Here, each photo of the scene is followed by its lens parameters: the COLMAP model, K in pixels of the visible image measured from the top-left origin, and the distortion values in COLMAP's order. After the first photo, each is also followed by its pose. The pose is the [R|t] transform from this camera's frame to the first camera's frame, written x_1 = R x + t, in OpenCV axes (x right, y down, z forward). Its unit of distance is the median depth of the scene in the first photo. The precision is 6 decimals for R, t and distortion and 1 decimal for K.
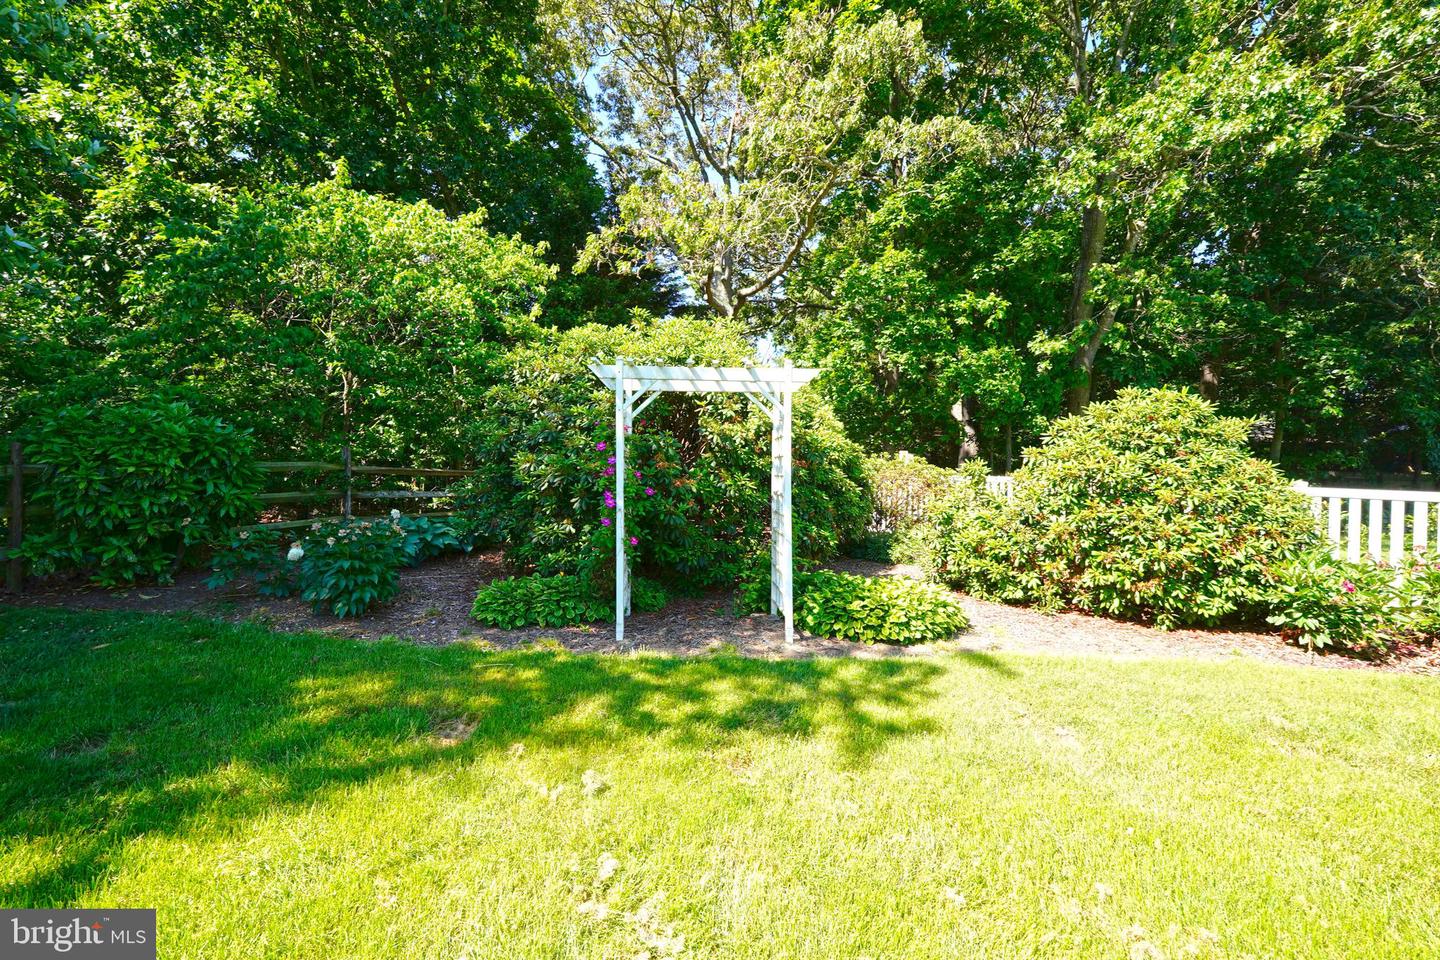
lens RADIAL K [[608.2, 0, 716.2], [0, 608.2, 479.3], [0, 0, 1]] dist [-0.008234, 0.004810]
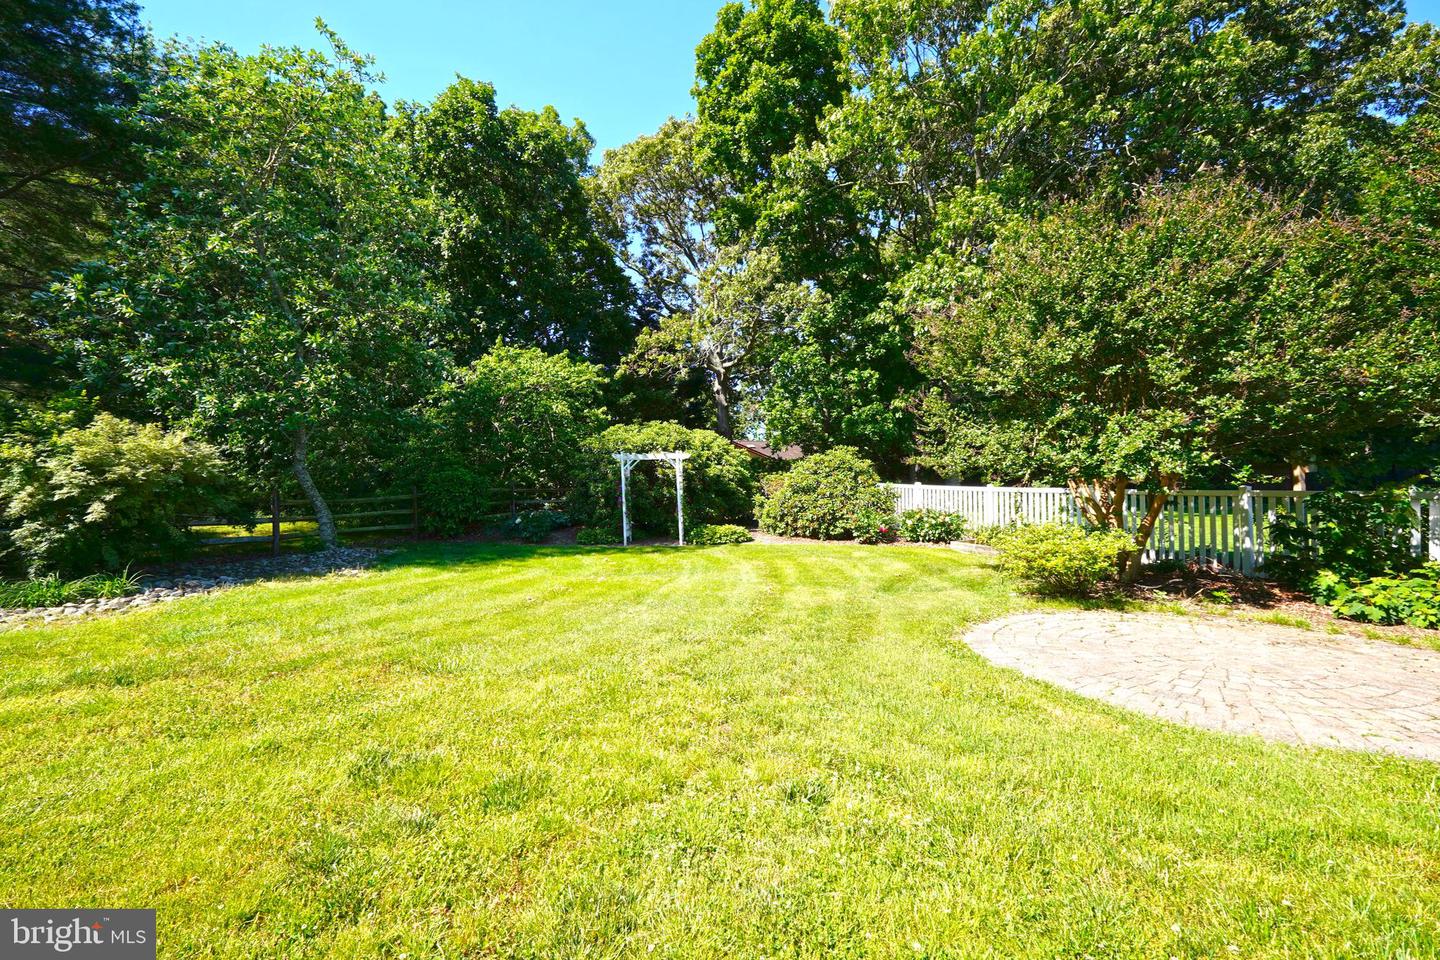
lens RADIAL K [[608.2, 0, 714.8], [0, 608.2, 484.2], [0, 0, 1]] dist [-0.008234, 0.004810]
pose [[0.993803, -0.035022, -0.105494, 0.508976], [0.034541, 0.999383, -0.006383, -0.004054], [0.105653, 0.002699, 0.994399, -1.614863]]
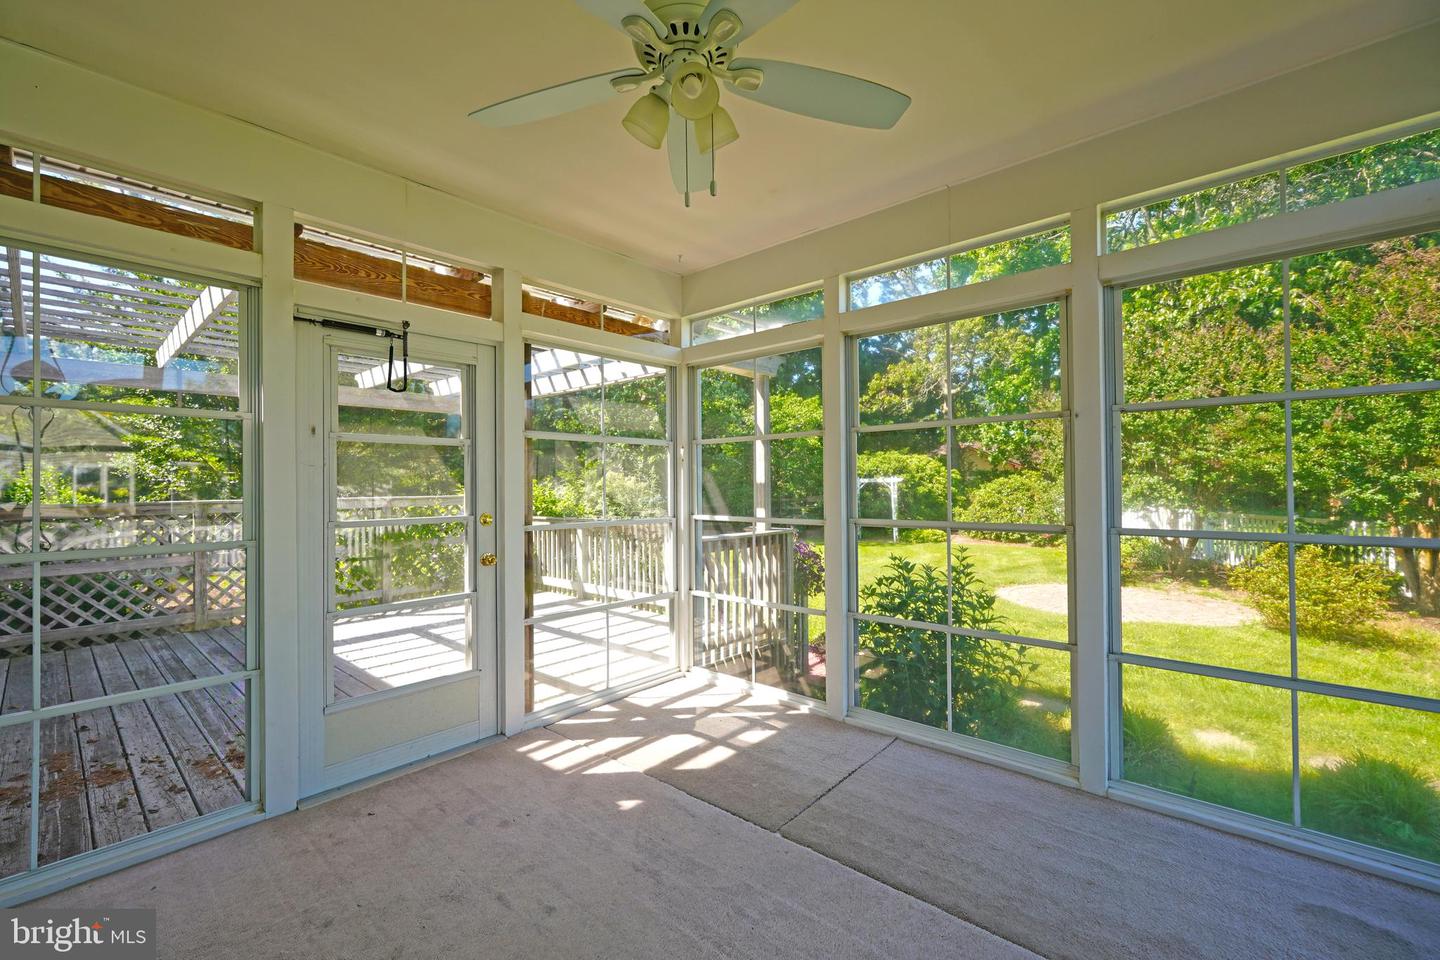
lens RADIAL K [[608.2, 0, 712.8], [0, 608.2, 482.3], [0, 0, 1]] dist [-0.008234, 0.004810]
pose [[0.870349, -0.035964, -0.491121, 0.938289], [0.031262, 0.999353, -0.017780, -0.098705], [0.491443, 0.000121, 0.870910, -2.807847]]
